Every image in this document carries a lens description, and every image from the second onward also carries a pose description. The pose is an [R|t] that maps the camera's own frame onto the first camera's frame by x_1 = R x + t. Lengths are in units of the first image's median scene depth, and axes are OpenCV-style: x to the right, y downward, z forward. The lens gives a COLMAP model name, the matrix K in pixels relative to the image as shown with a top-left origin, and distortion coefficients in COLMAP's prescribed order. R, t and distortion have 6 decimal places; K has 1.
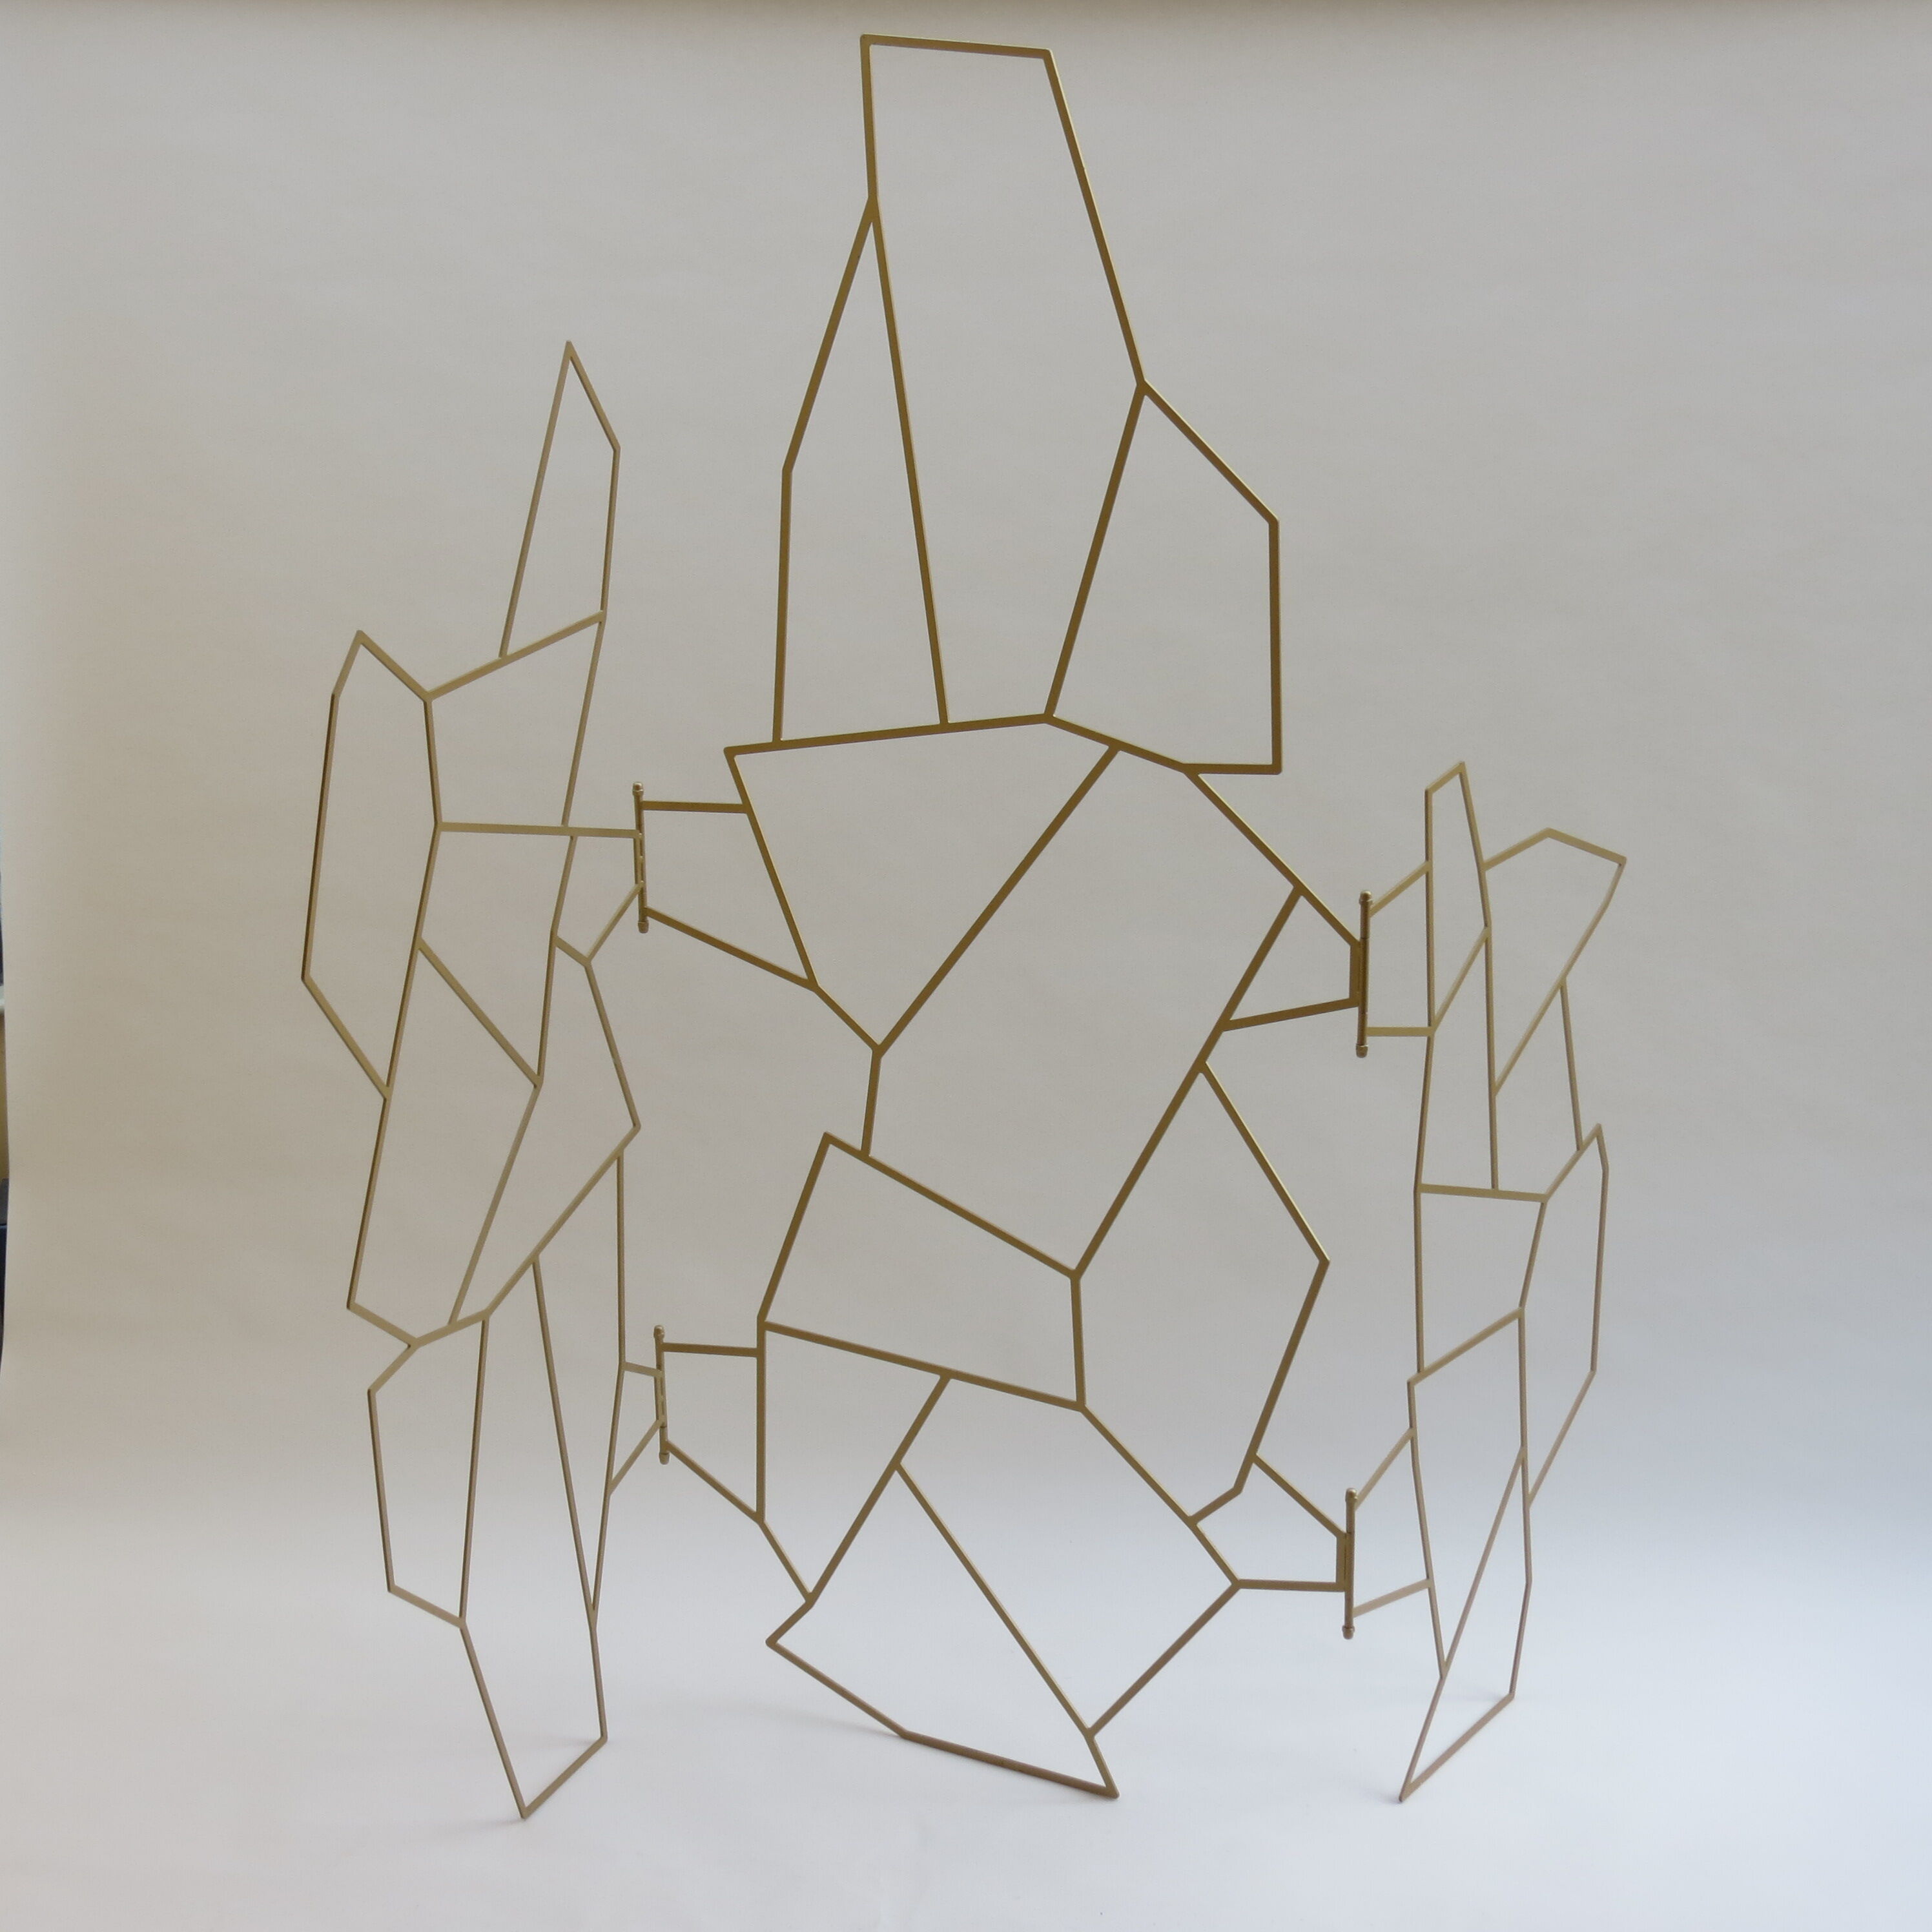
lens RADIAL K [[3759.3, 0, 966.0], [0, 3759.3, 966.0], [0, 0, 1]] dist [-0.014916, -4.118018]
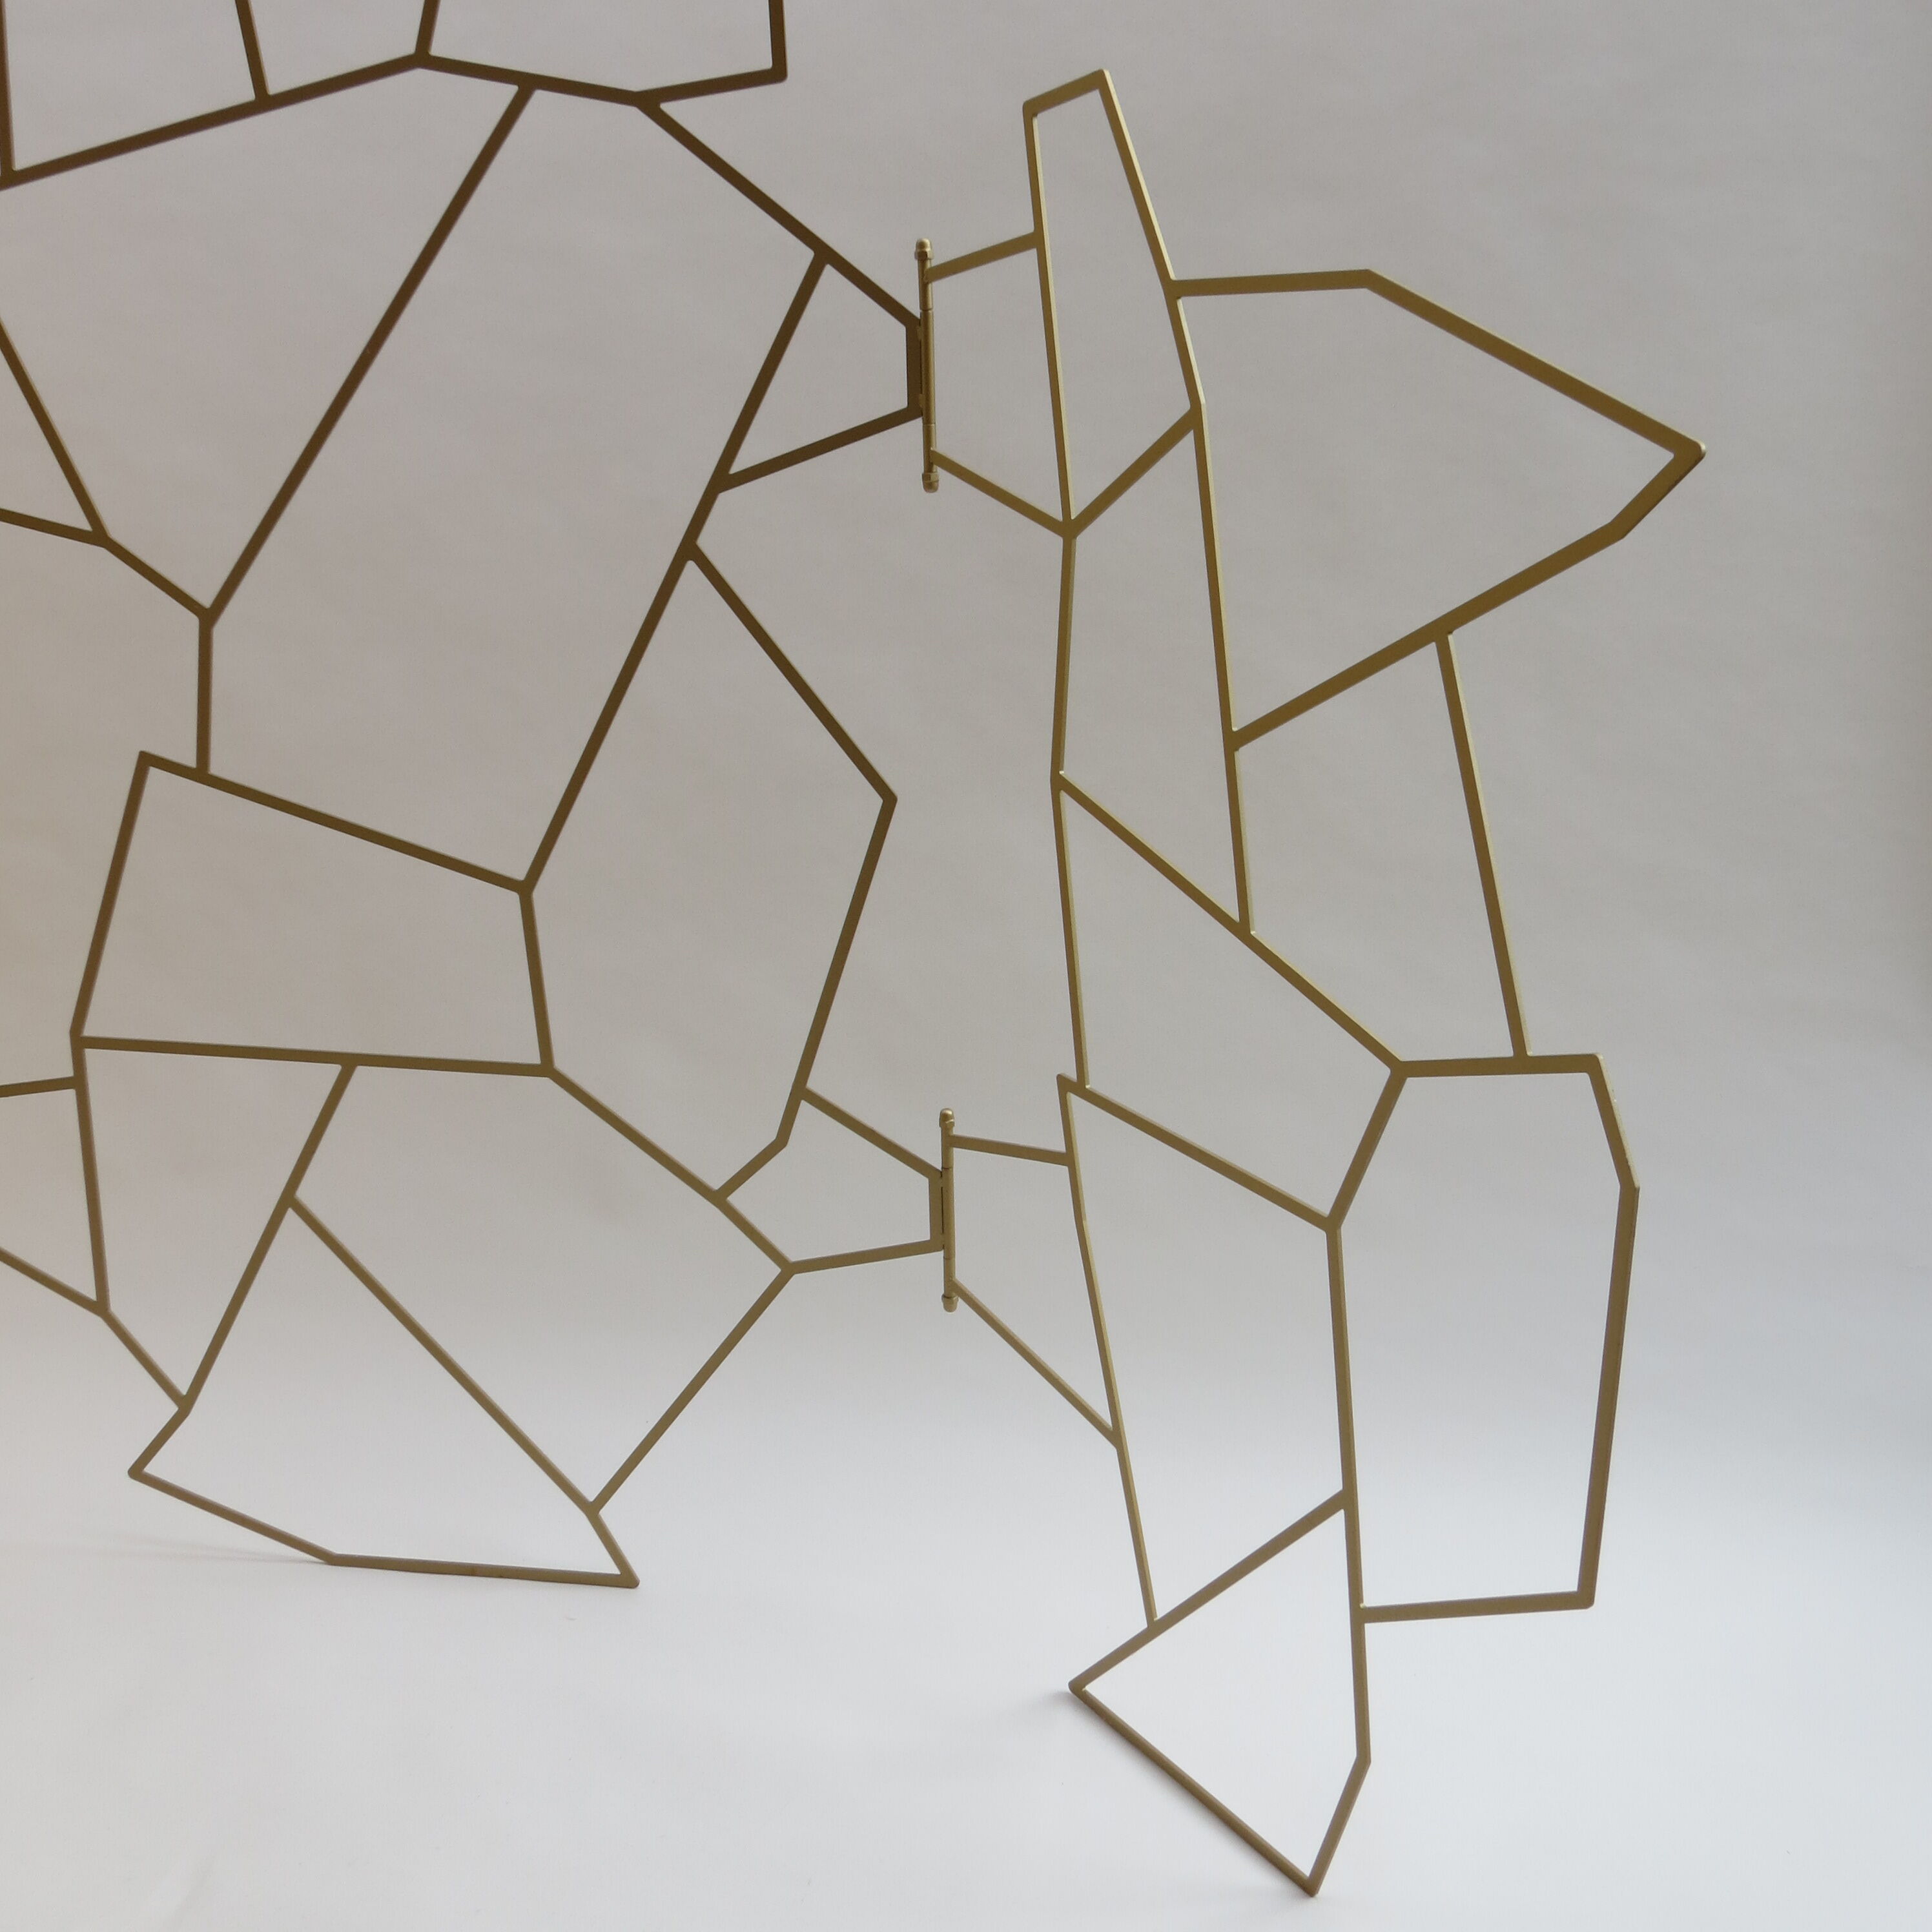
lens RADIAL K [[2088.9, 0, 966.0], [0, 2088.9, 966.0], [0, 0, 1]] dist [-0.004666, -0.022857]
pose [[0.929032, -0.107645, 0.353995, -0.038325], [0.118354, 0.992934, -0.008674, 0.113486], [-0.350560, 0.049956, 0.935207, 0.595707]]
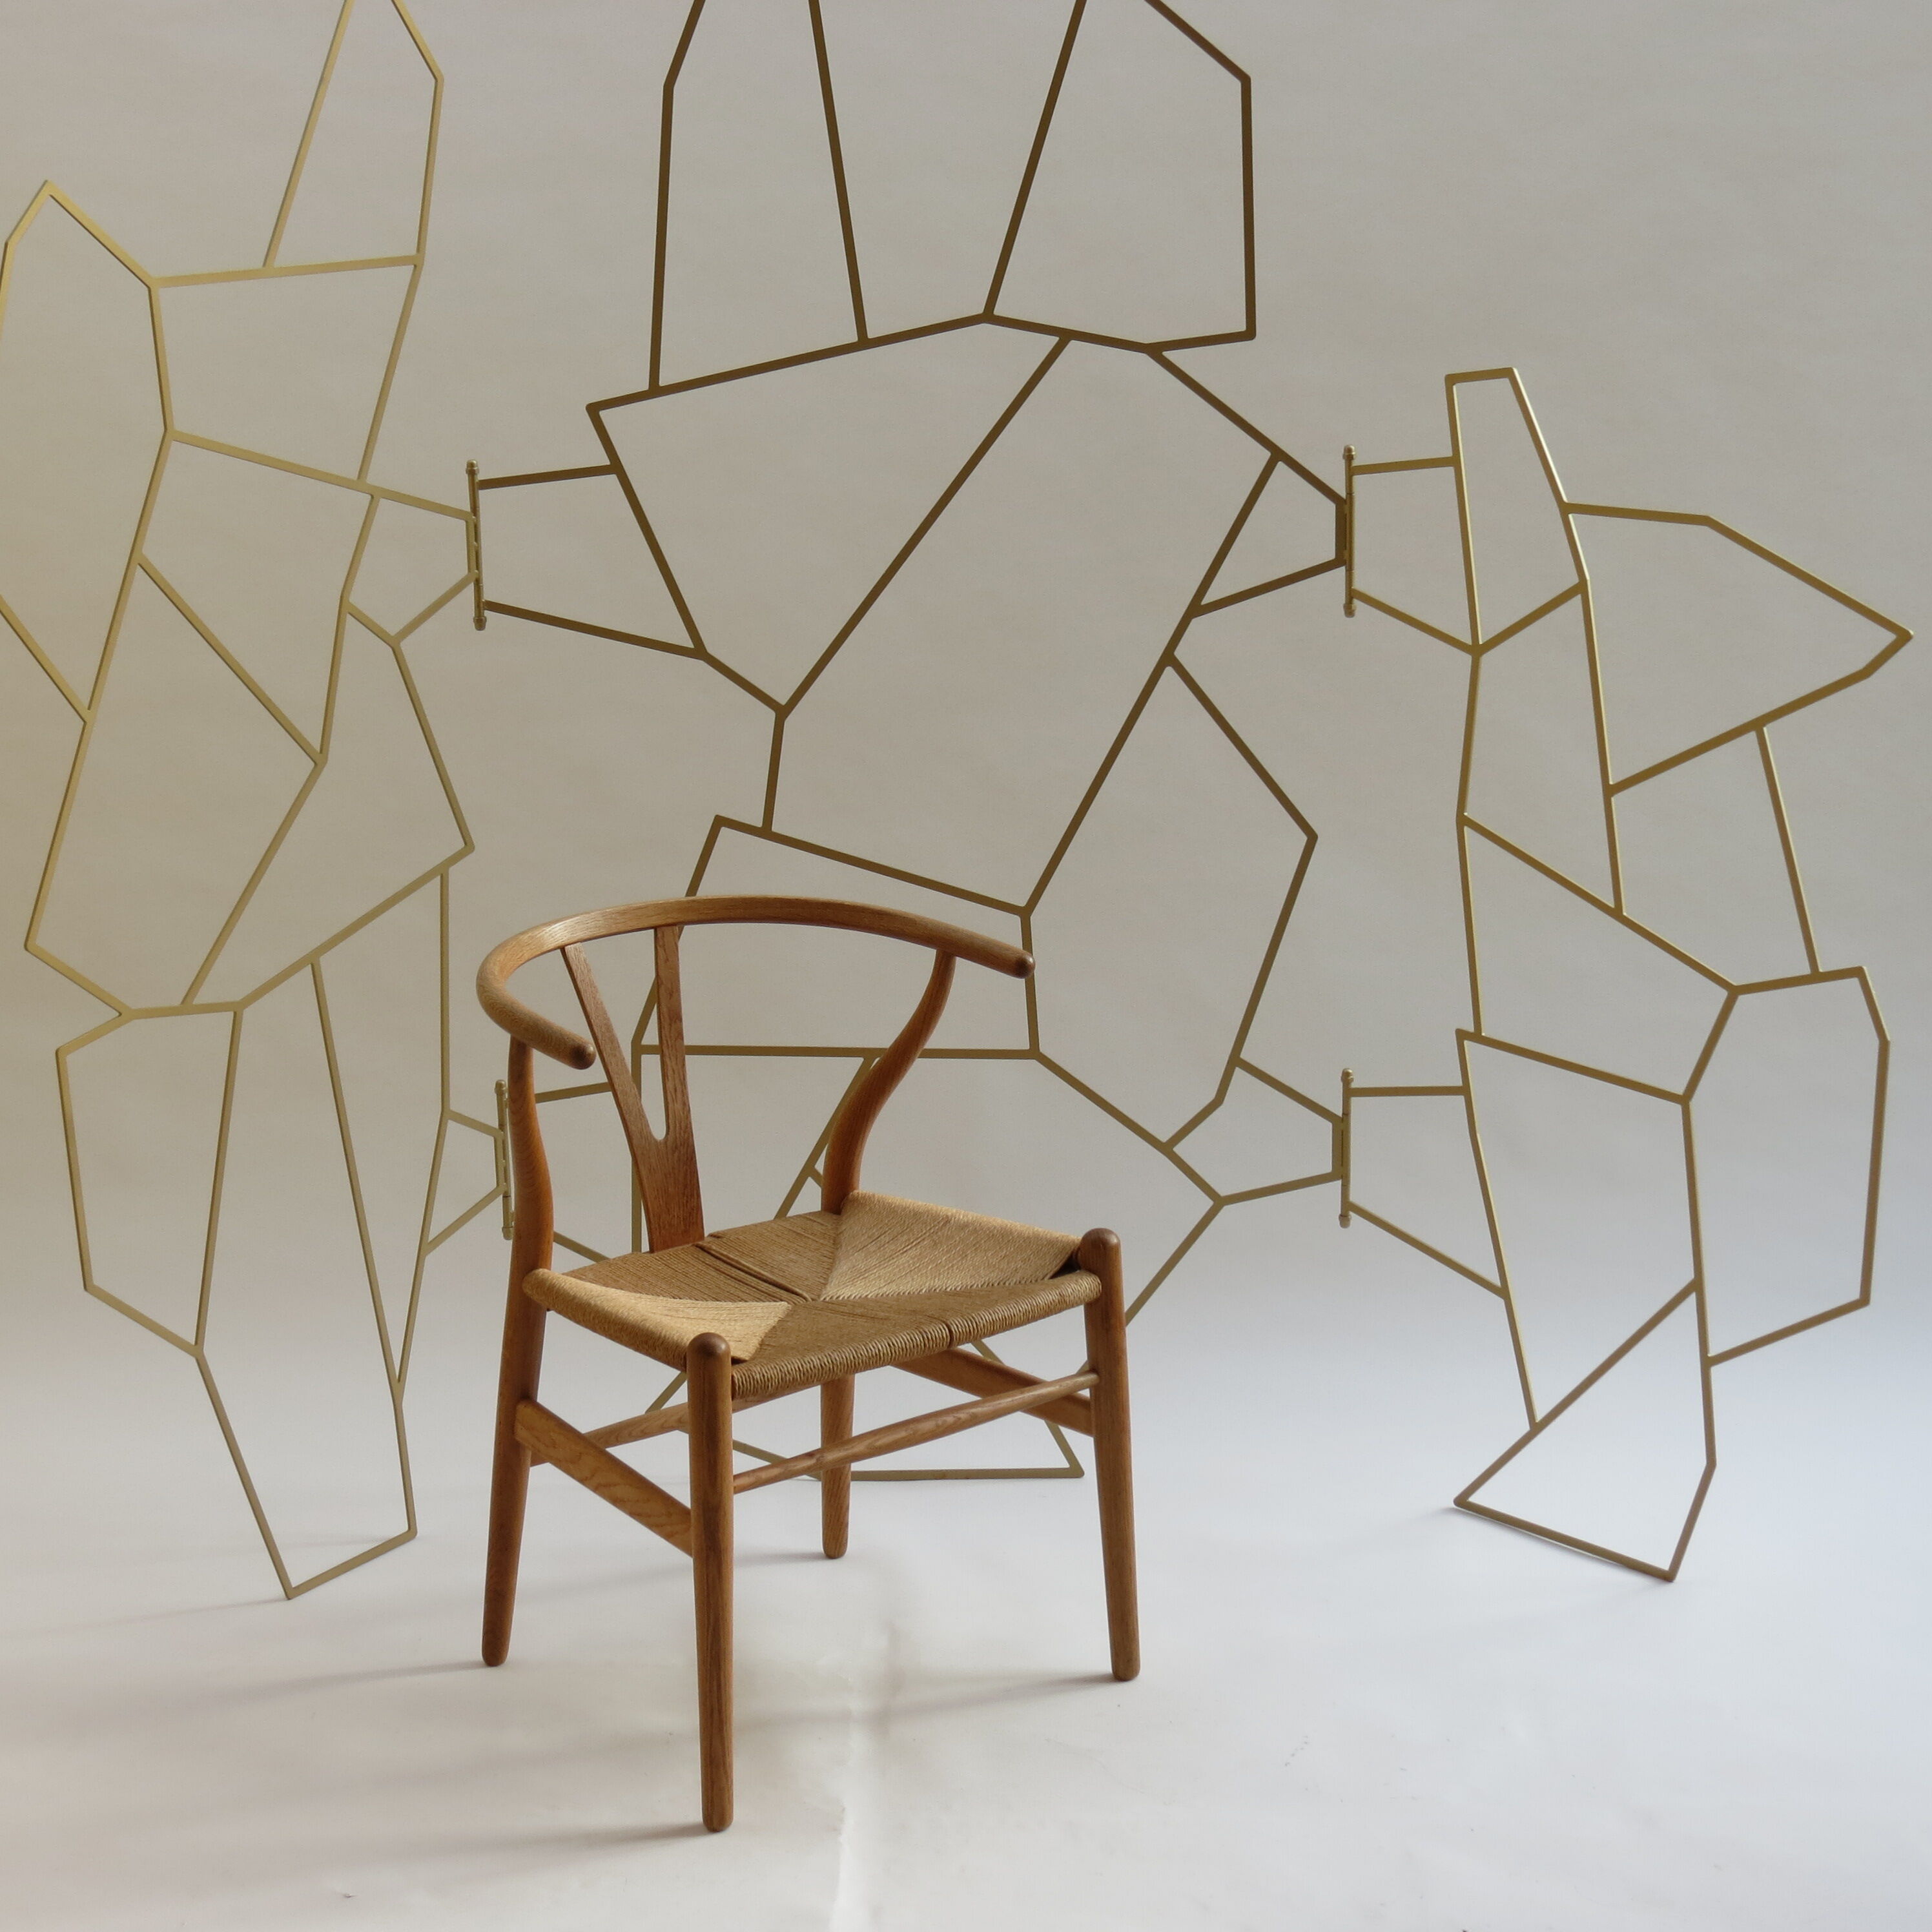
lens RADIAL K [[3622.4, 0, 966.0], [0, 3622.4, 966.0], [0, 0, 1]] dist [-0.062248, 0.087994]
pose [[0.863023, -0.117705, 0.491261, -0.451923], [0.157201, 0.986767, -0.039735, 0.133094], [-0.480083, 0.111519, 0.870106, 0.199750]]
